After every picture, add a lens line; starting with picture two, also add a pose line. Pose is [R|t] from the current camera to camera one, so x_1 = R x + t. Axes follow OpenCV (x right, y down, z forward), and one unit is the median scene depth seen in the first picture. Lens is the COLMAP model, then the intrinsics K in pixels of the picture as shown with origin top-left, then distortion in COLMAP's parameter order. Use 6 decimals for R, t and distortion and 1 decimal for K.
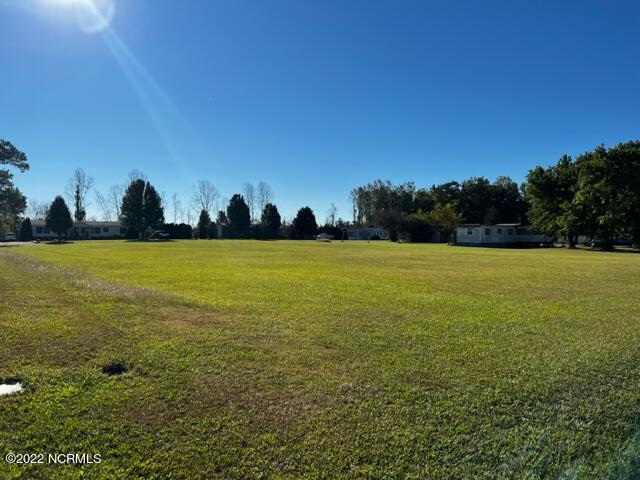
lens RADIAL K [[483.1, 0, 326.2], [0, 483.1, 236.1], [0, 0, 1]] dist [0.027316, -0.030961]
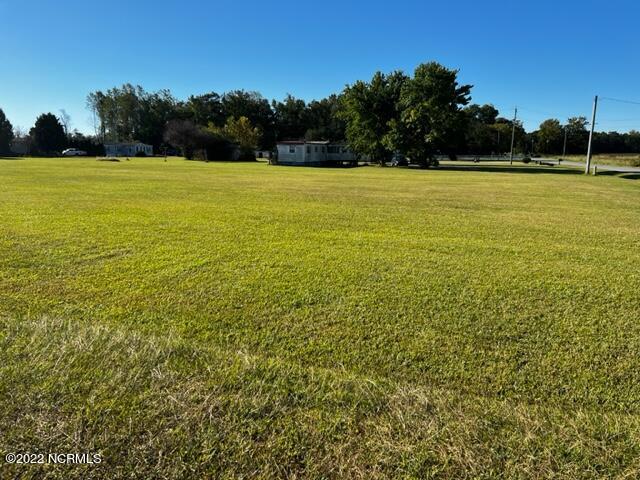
lens RADIAL K [[477.8, 0, 325.8], [0, 477.8, 235.4], [0, 0, 1]] dist [0.045836, -0.063315]
pose [[0.852543, -0.086013, 0.515531, -0.092431], [-0.004190, 0.985209, 0.171305, -0.003148], [-0.522640, -0.148205, 0.839573, 0.125557]]
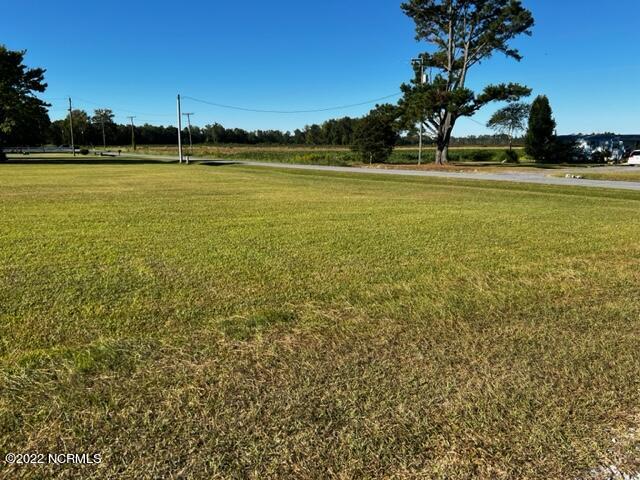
lens RADIAL K [[477.8, 0, 320.2], [0, 477.8, 240.3], [0, 0, 1]] dist [0.045836, -0.063315]
pose [[0.102830, -0.194694, 0.975459, -0.151817], [-0.001713, 0.980621, 0.195905, -0.003473], [-0.994697, -0.021816, 0.100504, 0.187917]]
